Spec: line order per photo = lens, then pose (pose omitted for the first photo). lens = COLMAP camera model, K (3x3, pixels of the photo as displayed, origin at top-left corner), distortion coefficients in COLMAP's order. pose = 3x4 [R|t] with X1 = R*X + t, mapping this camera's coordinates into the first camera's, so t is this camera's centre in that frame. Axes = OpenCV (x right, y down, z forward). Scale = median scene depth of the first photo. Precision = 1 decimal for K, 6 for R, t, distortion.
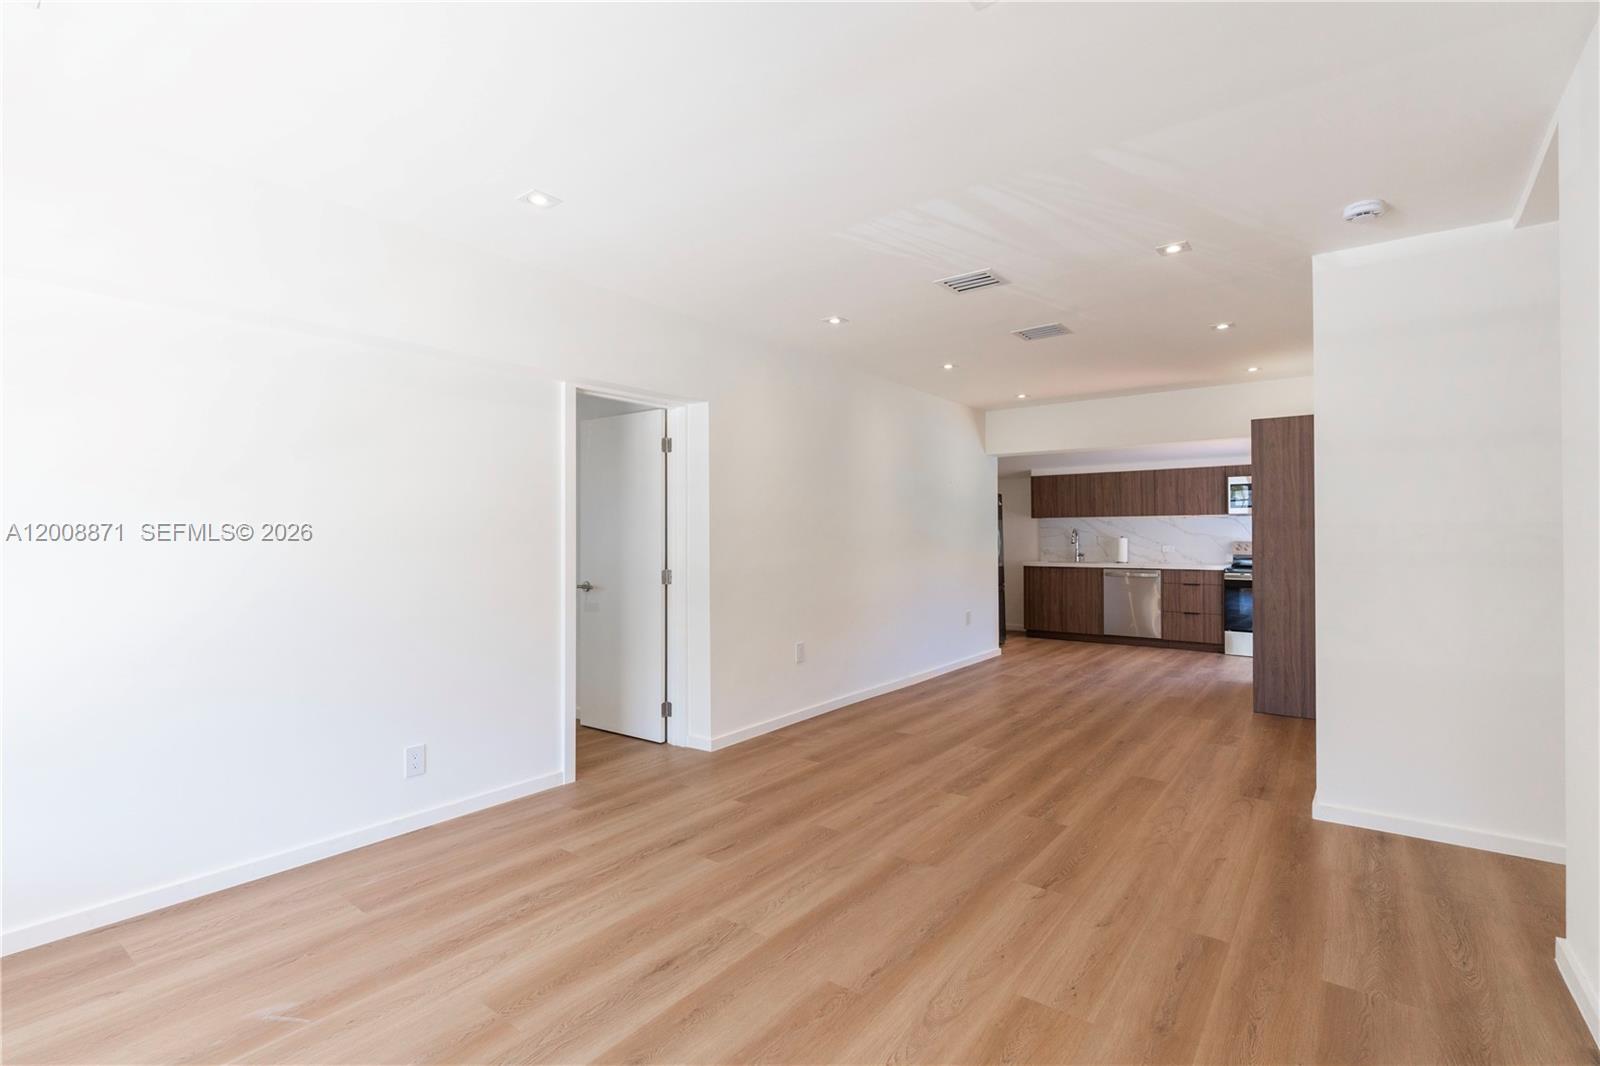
lens RADIAL K [[740.6, 0, 800.0], [0, 740.6, 533.0], [0, 0, 1]] dist [-0.004445, 0.000463]
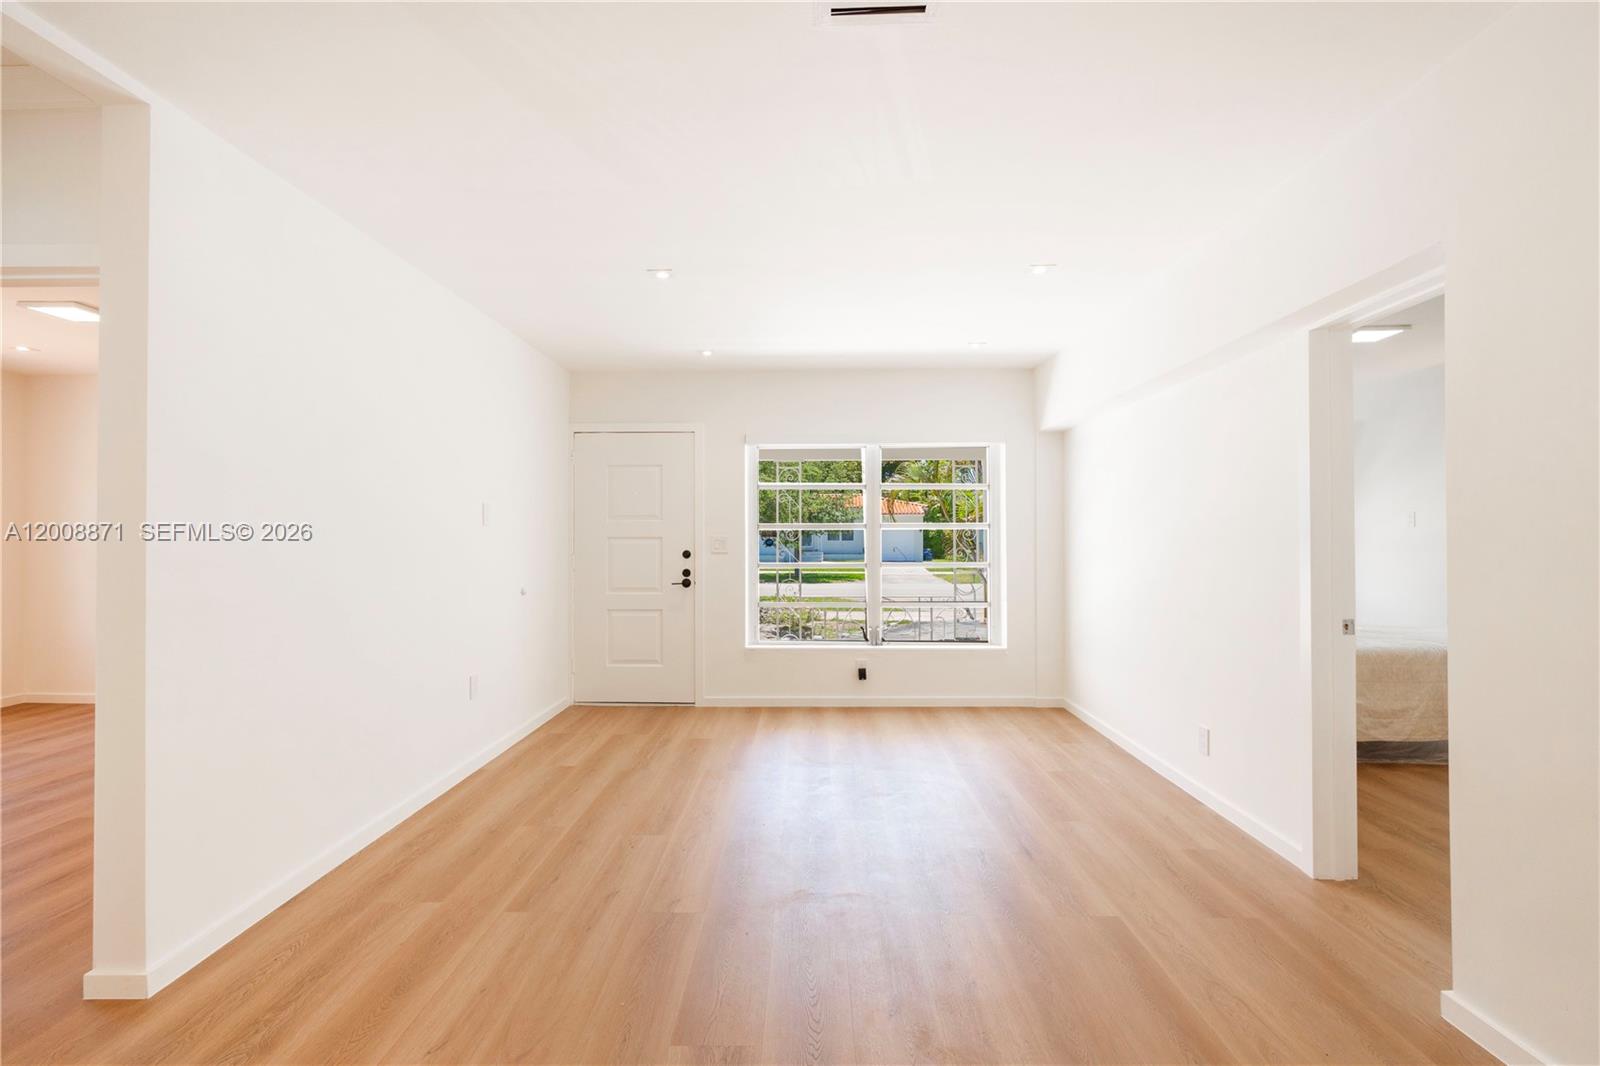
lens RADIAL K [[737.0, 0, 794.7], [0, 737.0, 531.6], [0, 0, 1]] dist [0.001515, 0.000839]
pose [[-0.808188, -0.001354, -0.588923, 0.356175], [0.006682, 0.999912, -0.011469, 0.002294], [0.588887, -0.013205, -0.808108, 0.872852]]
